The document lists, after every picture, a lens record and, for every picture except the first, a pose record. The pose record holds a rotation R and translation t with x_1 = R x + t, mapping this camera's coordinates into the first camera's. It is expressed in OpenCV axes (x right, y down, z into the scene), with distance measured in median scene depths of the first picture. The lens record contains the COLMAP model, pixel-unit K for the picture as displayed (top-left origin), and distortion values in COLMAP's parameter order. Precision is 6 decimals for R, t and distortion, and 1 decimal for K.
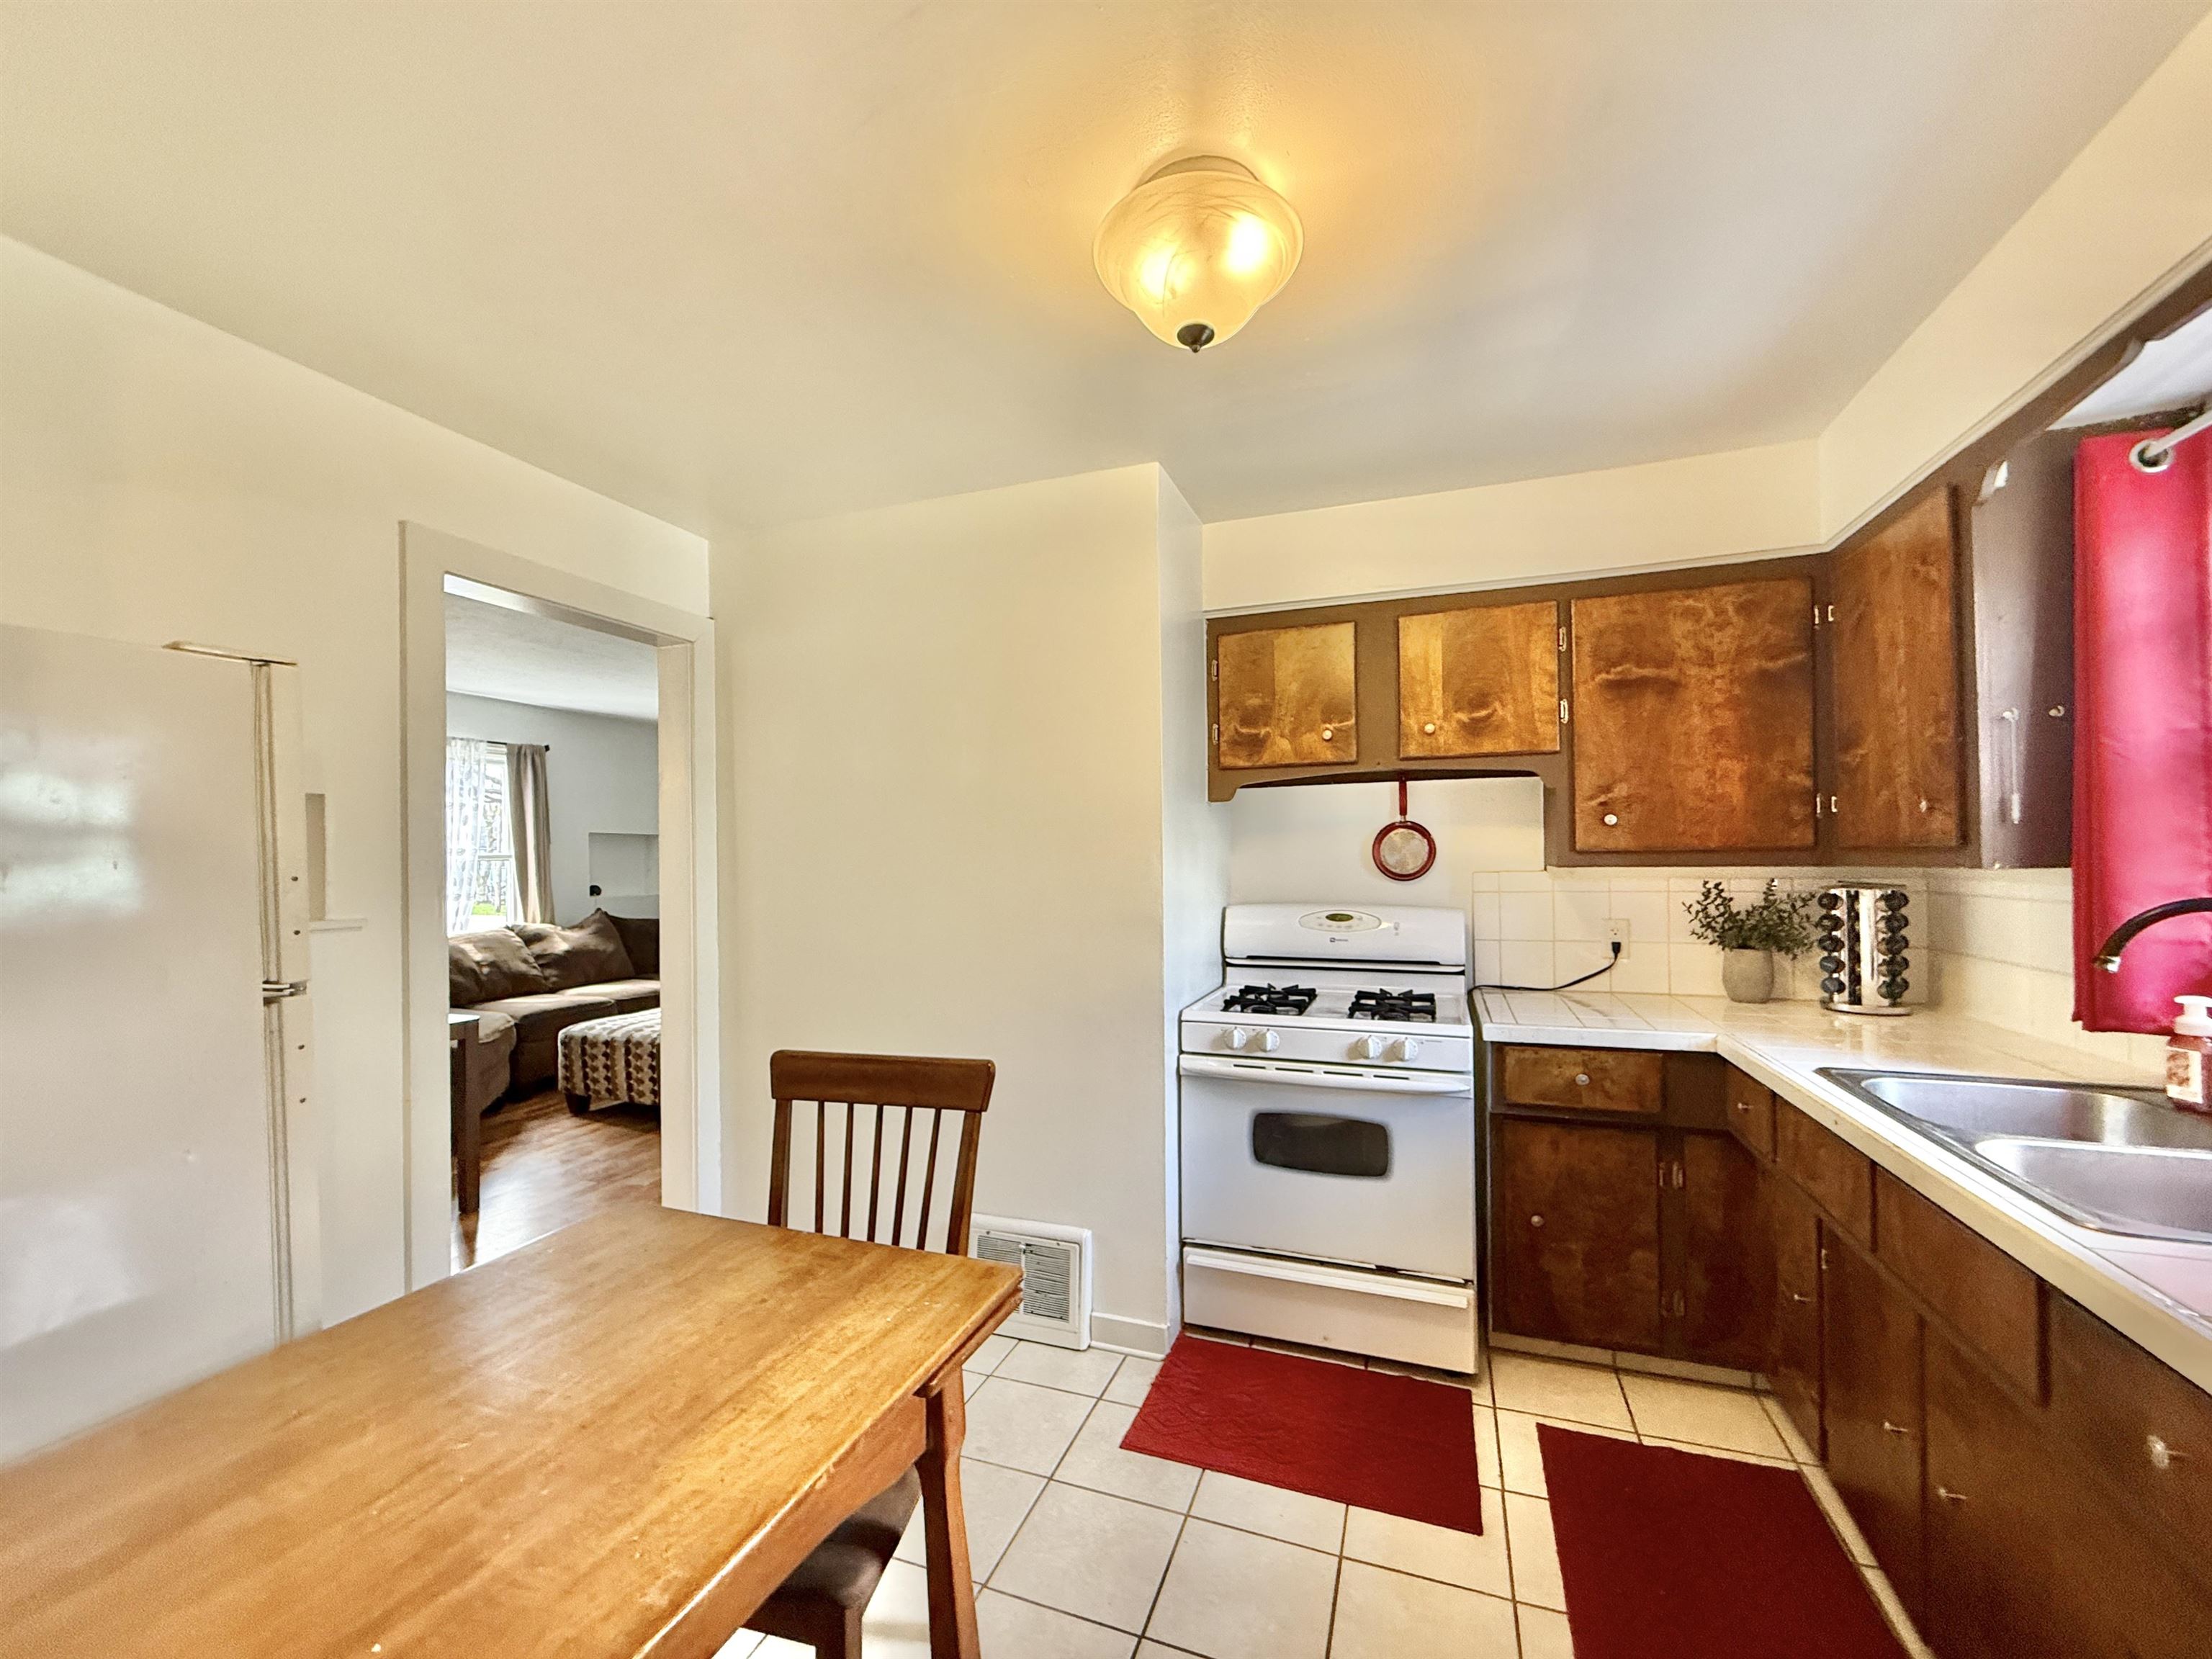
lens RADIAL K [[902.5, 0, 1096.6], [0, 902.5, 847.8], [0, 0, 1]] dist [-0.002548, 0.001683]
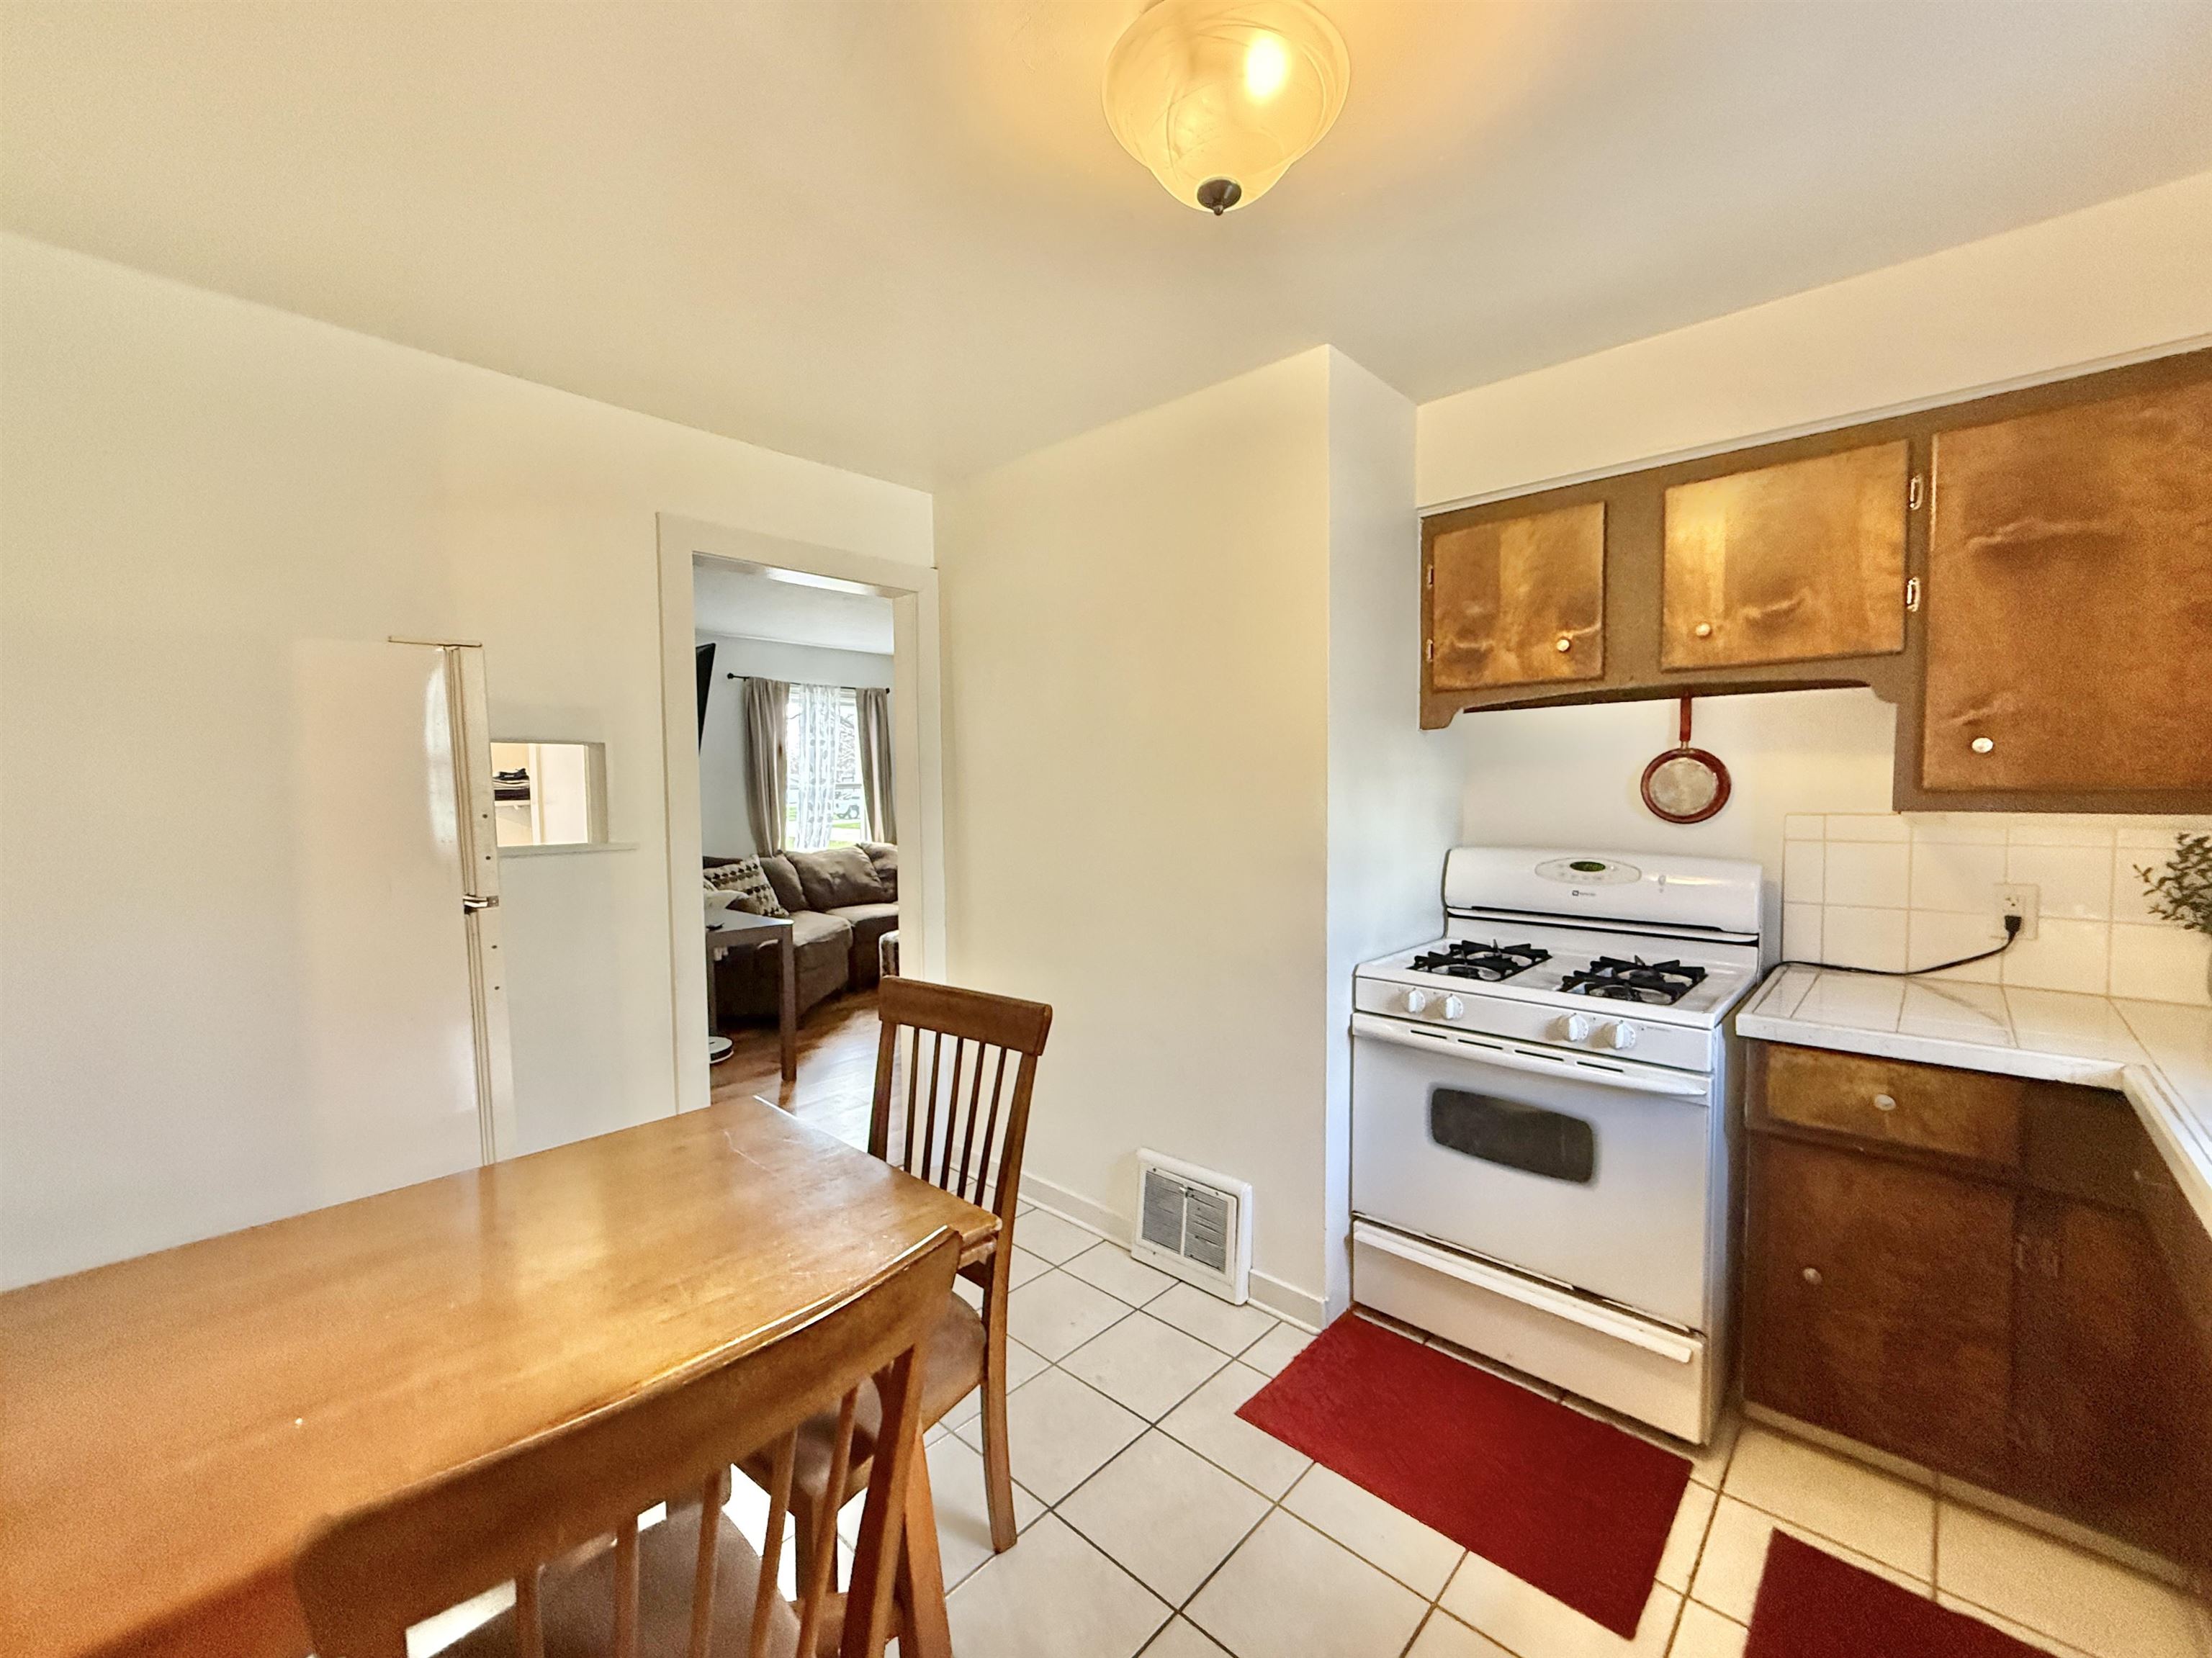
lens RADIAL K [[902.4, 0, 1095.6], [0, 902.4, 825.3], [0, 0, 1]] dist [-0.002548, 0.001683]
pose [[0.922752, 0.019687, -0.384892, 0.200320], [0.002880, 0.998314, 0.057967, -0.011737], [0.385384, -0.054598, 0.921140, 0.078251]]
